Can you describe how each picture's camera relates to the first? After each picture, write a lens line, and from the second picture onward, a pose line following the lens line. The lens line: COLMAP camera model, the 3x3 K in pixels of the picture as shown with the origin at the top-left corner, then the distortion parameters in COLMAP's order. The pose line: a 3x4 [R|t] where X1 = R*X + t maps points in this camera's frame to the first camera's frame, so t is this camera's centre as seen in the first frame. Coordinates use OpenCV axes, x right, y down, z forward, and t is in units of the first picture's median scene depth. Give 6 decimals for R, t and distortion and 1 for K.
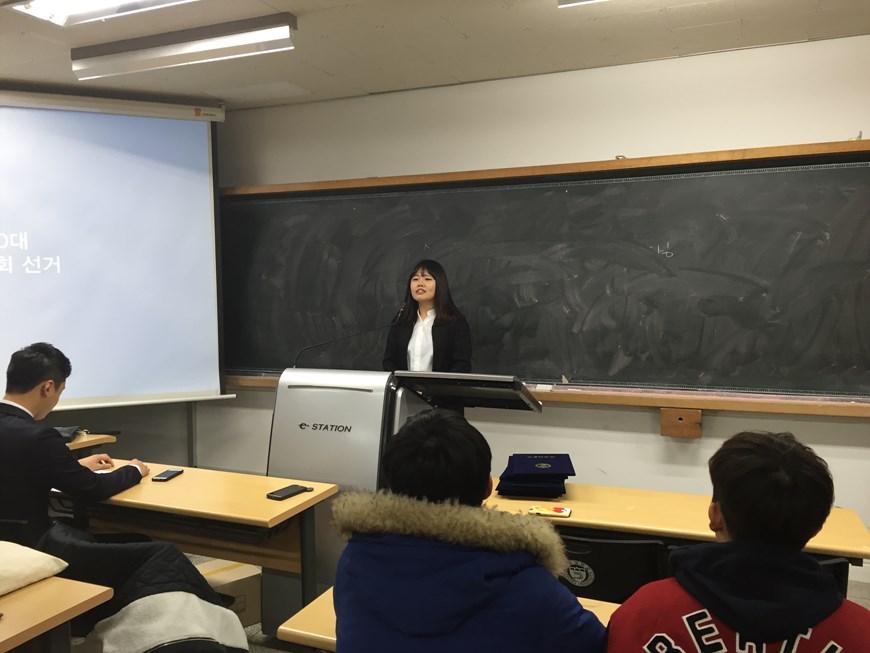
lens RADIAL K [[751.0, 0, 434.5], [0, 751.0, 326.6], [0, 0, 1]] dist [0.076577, -0.104495]
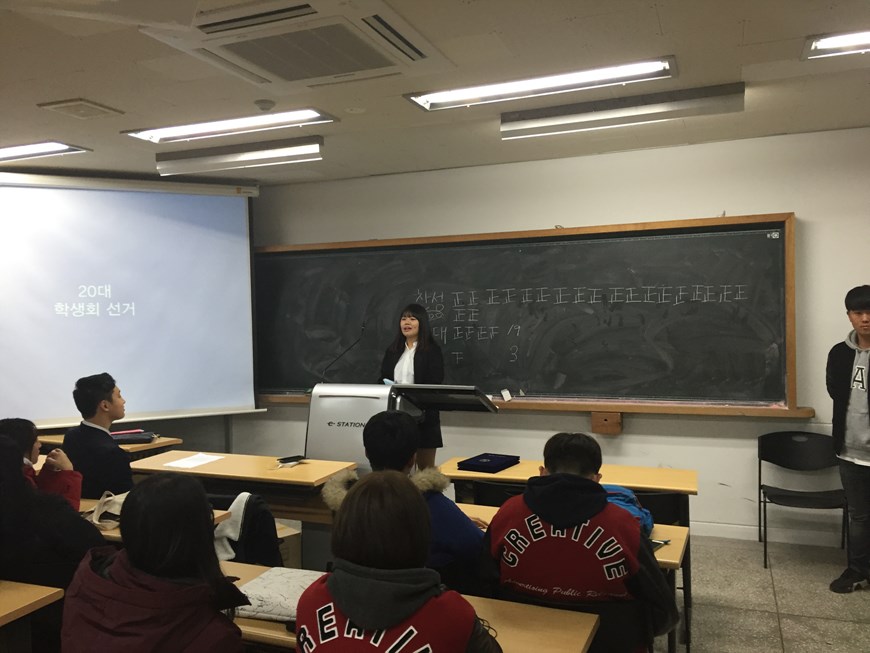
lens RADIAL K [[751.0, 0, 431.7], [0, 751.0, 328.8], [0, 0, 1]] dist [0.076577, -0.104495]
pose [[0.999860, -0.009876, 0.013530, -0.000978], [0.010349, 0.999321, -0.035371, 0.004144], [-0.013171, 0.035506, 0.999283, -0.329483]]
